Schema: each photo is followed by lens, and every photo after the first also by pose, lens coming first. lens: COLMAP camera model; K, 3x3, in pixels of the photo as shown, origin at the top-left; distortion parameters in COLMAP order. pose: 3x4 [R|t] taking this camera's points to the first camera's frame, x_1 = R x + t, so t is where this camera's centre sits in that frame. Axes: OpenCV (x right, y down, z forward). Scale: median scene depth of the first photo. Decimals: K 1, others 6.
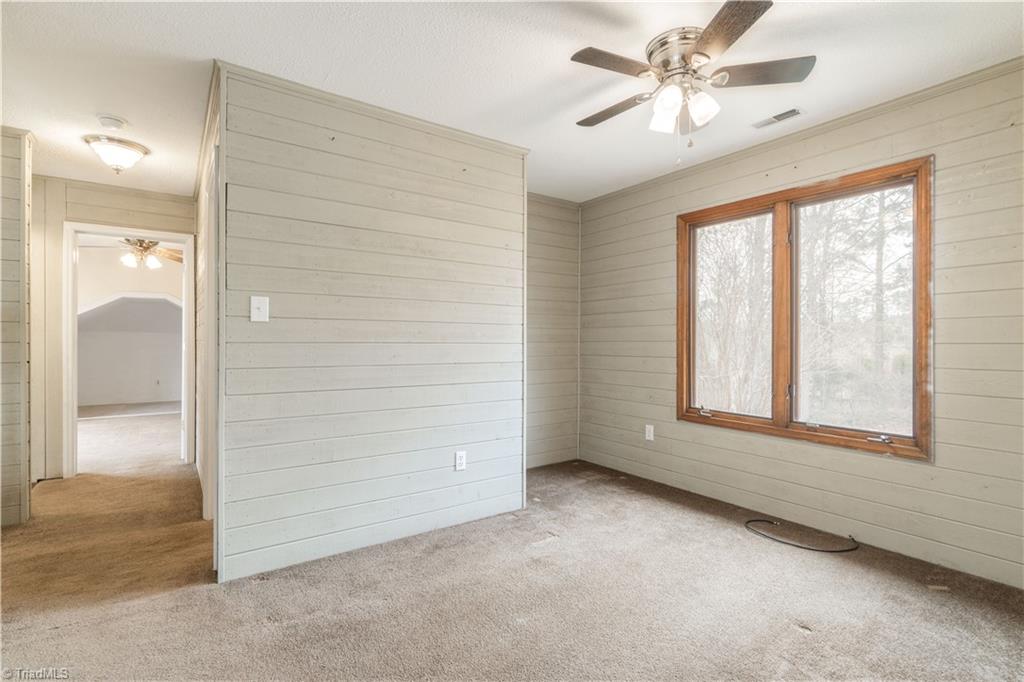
lens RADIAL K [[476.1, 0, 509.6], [0, 476.1, 341.3], [0, 0, 1]] dist [-0.007123, 0.003041]
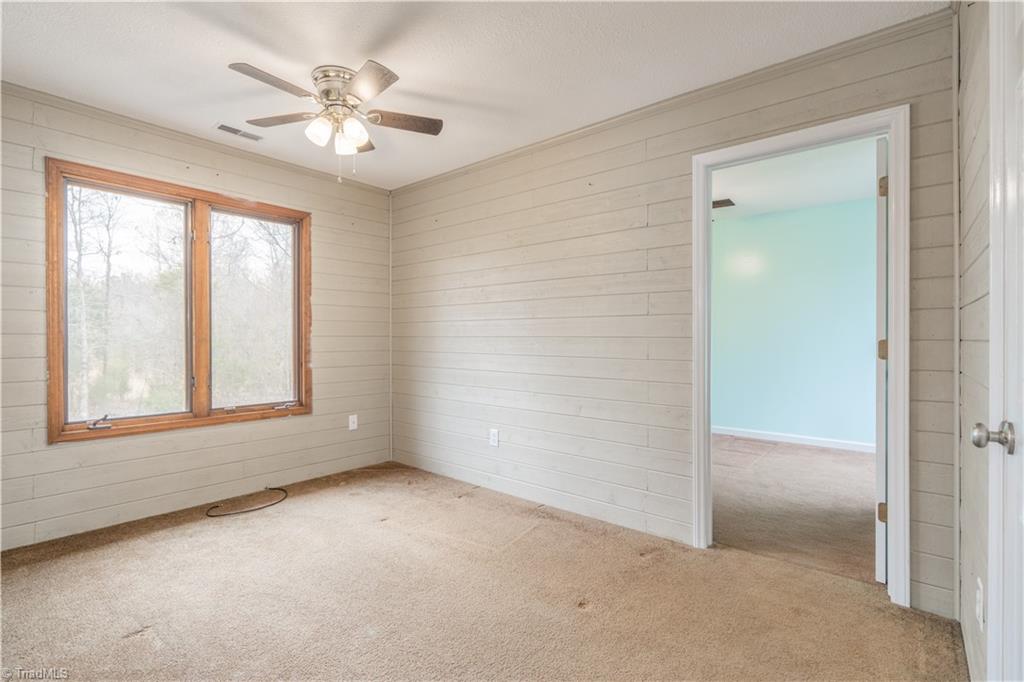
lens RADIAL K [[476.1, 0, 510.1], [0, 476.1, 339.1], [0, 0, 1]] dist [-0.007123, 0.003041]
pose [[-0.257838, -0.000155, 0.966188, -0.646198], [0.005570, 0.999983, 0.001647, 0.012662], [-0.966172, 0.005806, -0.257833, 0.657160]]
